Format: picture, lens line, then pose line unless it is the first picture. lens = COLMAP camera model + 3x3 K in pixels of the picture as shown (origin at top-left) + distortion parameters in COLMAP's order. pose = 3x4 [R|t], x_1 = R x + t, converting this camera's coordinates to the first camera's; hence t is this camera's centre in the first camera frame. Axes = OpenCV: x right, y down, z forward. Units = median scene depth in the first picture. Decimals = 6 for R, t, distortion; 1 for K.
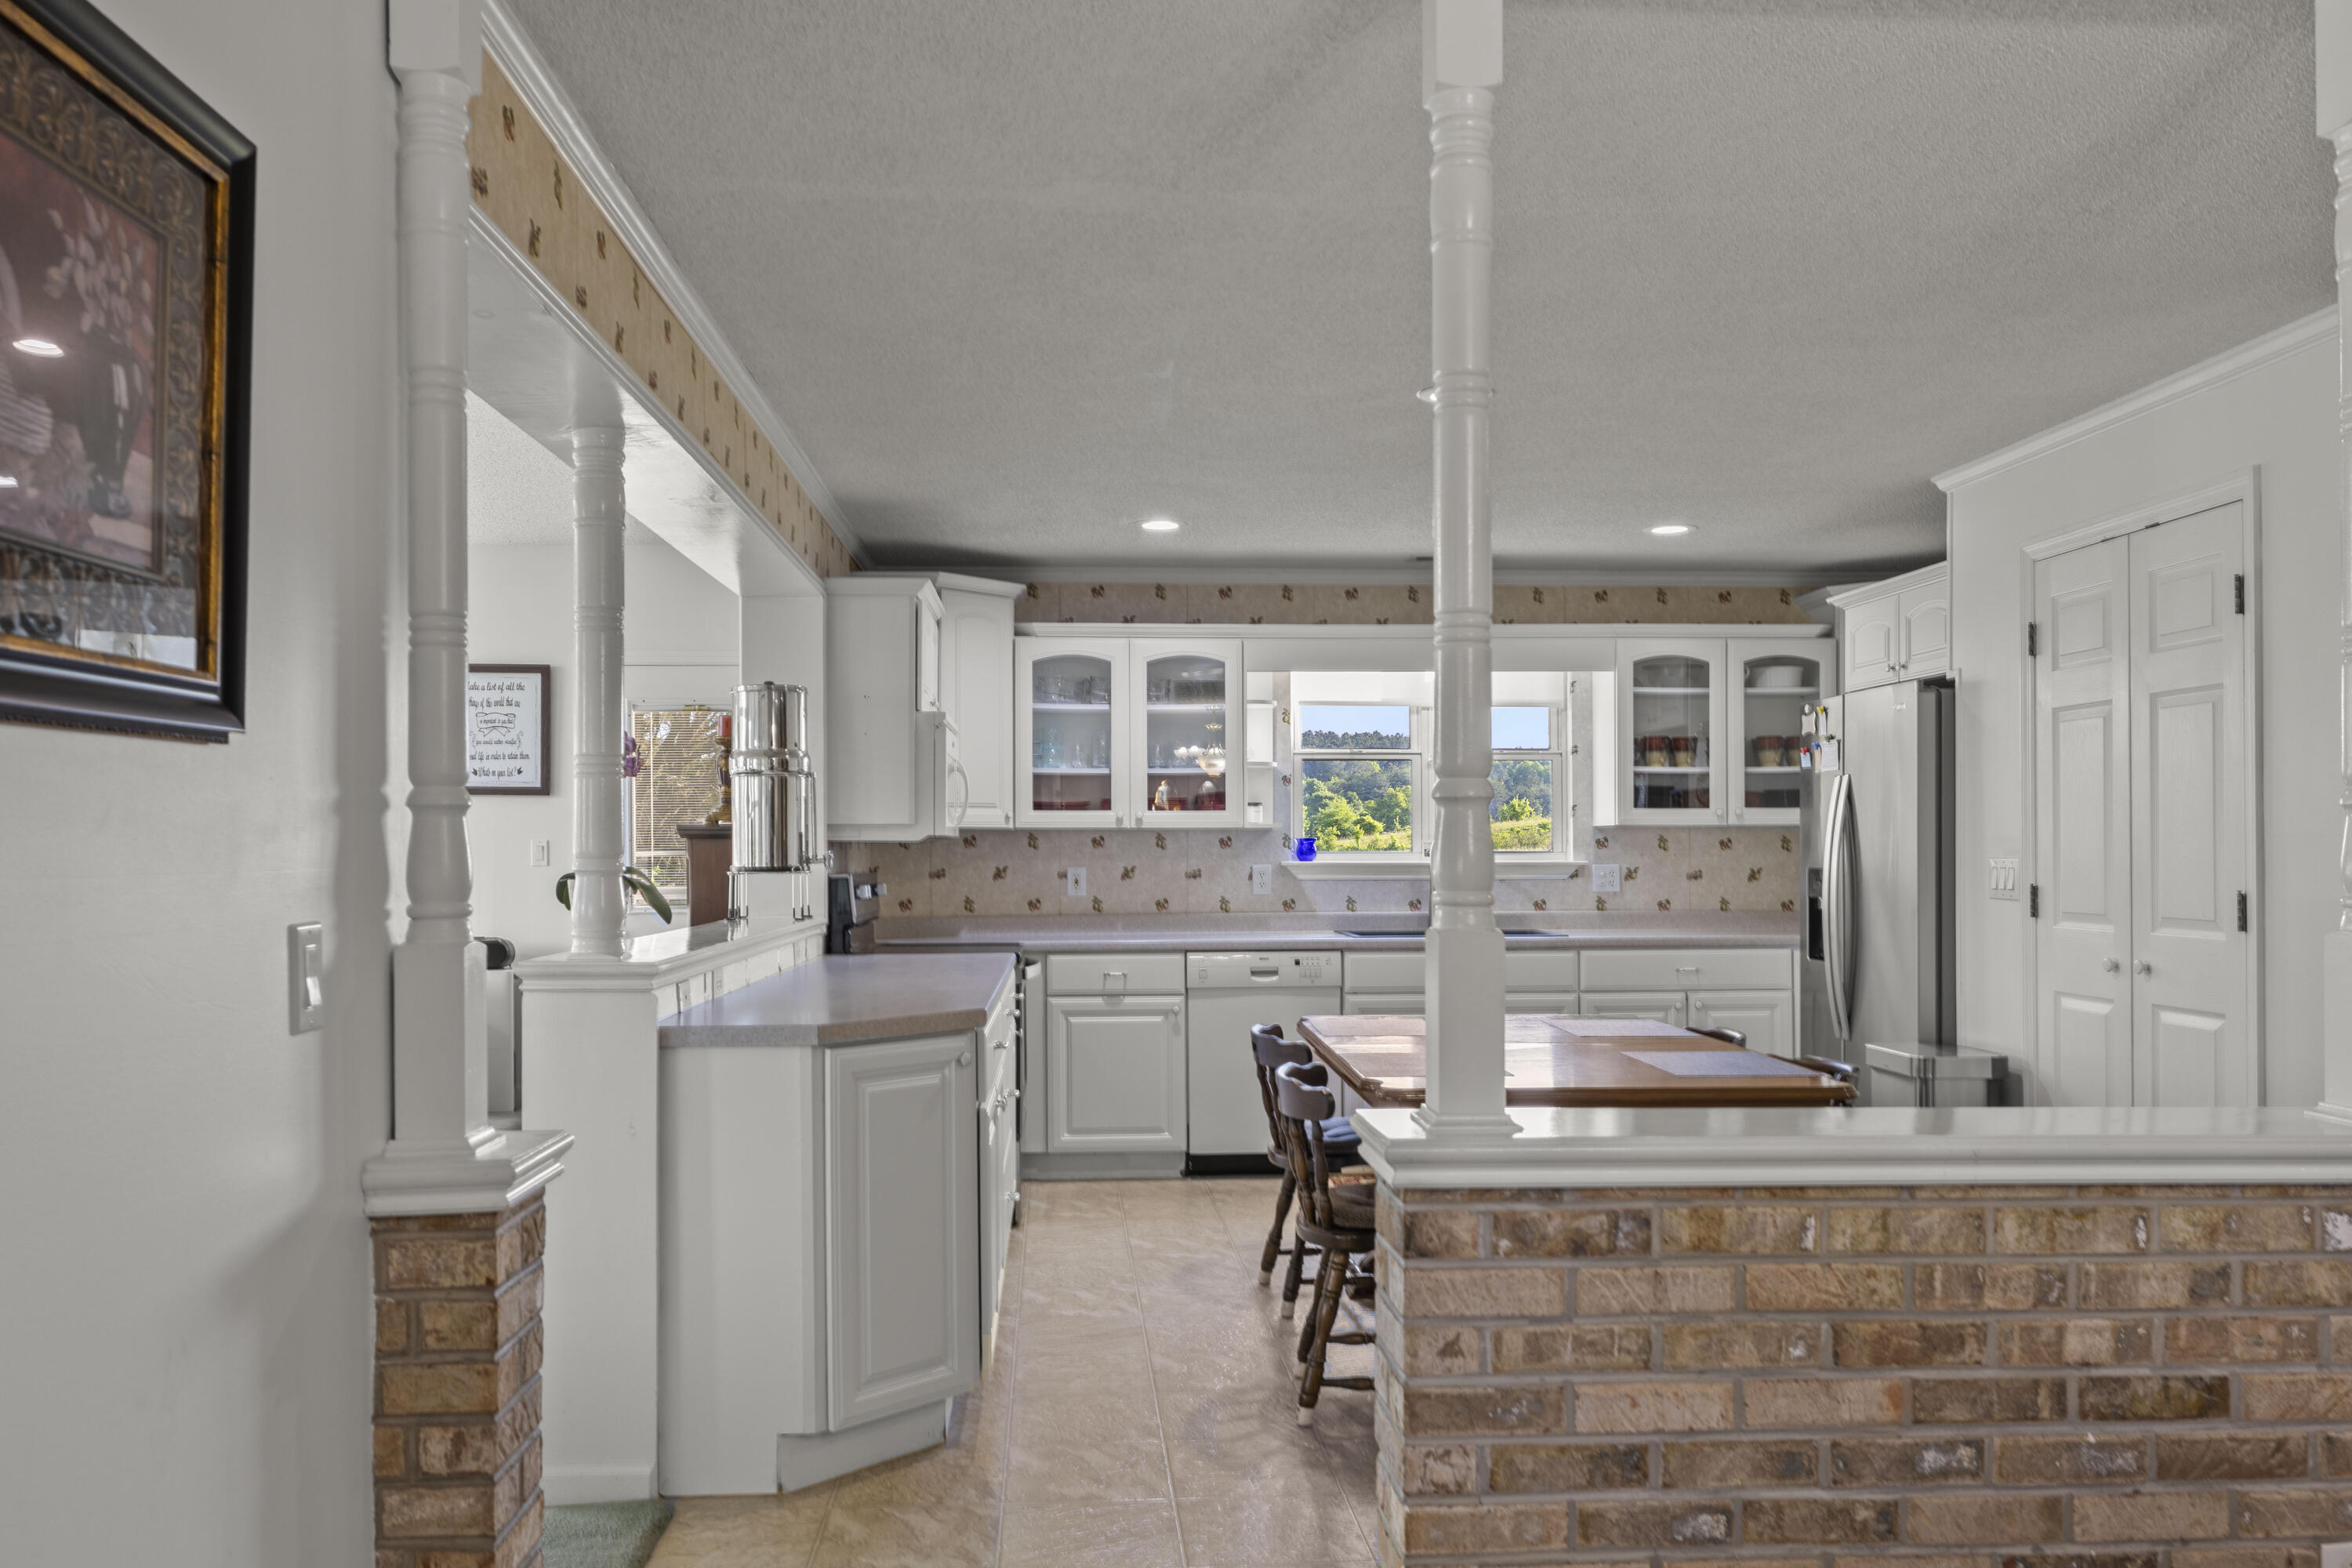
lens RADIAL K [[1812.1, 0, 1166.2], [0, 1812.1, 840.8], [0, 0, 1]] dist [-0.007407, 0.002085]
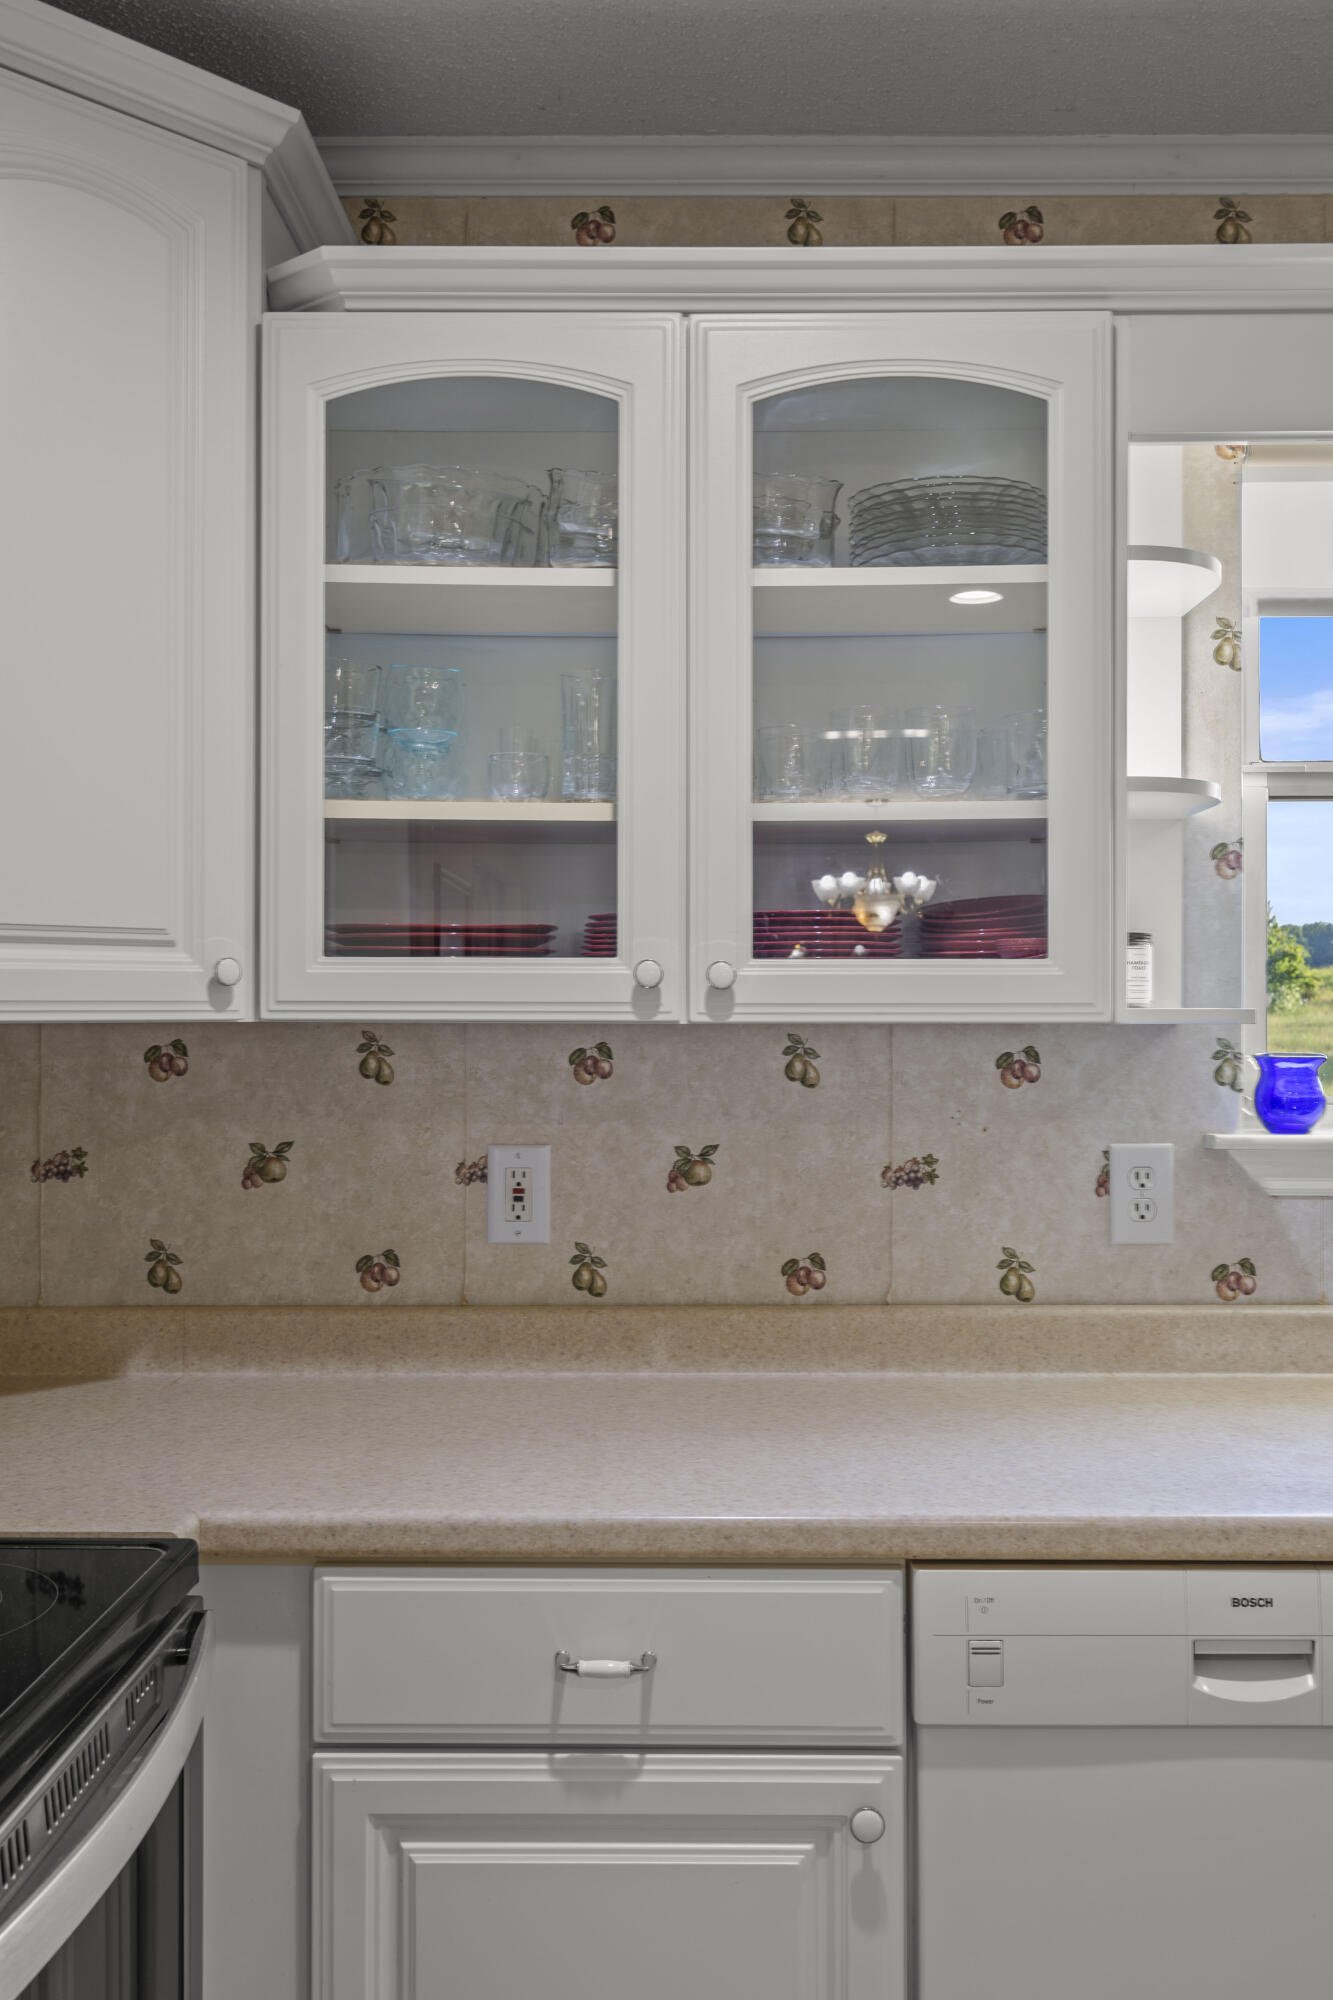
lens RADIAL K [[1795.5, 0, 681.3], [0, 1795.5, 990.5], [0, 0, 1]] dist [0.023467, 0.006035]
pose [[0.997819, 0.004424, -0.065864, -0.003208], [-0.004465, 0.999990, -0.000467, -0.011384], [0.065861, 0.000760, 0.997829, 0.716408]]
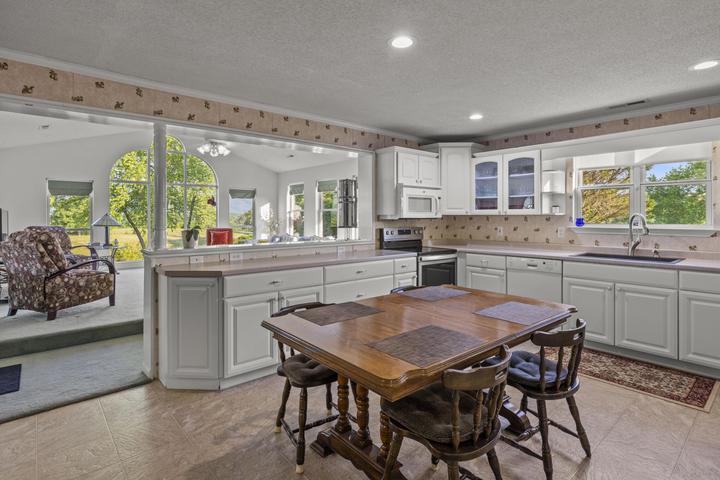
lens RADIAL K [[369.1, 0, 357.2], [0, 369.1, 219.6], [0, 0, 1]] dist [-0.004919, -0.001135]
pose [[0.616446, 0.009365, -0.787342, 0.318918], [0.002611, 0.999899, 0.013937, -0.008026], [0.787393, -0.010648, 0.616359, 0.397204]]
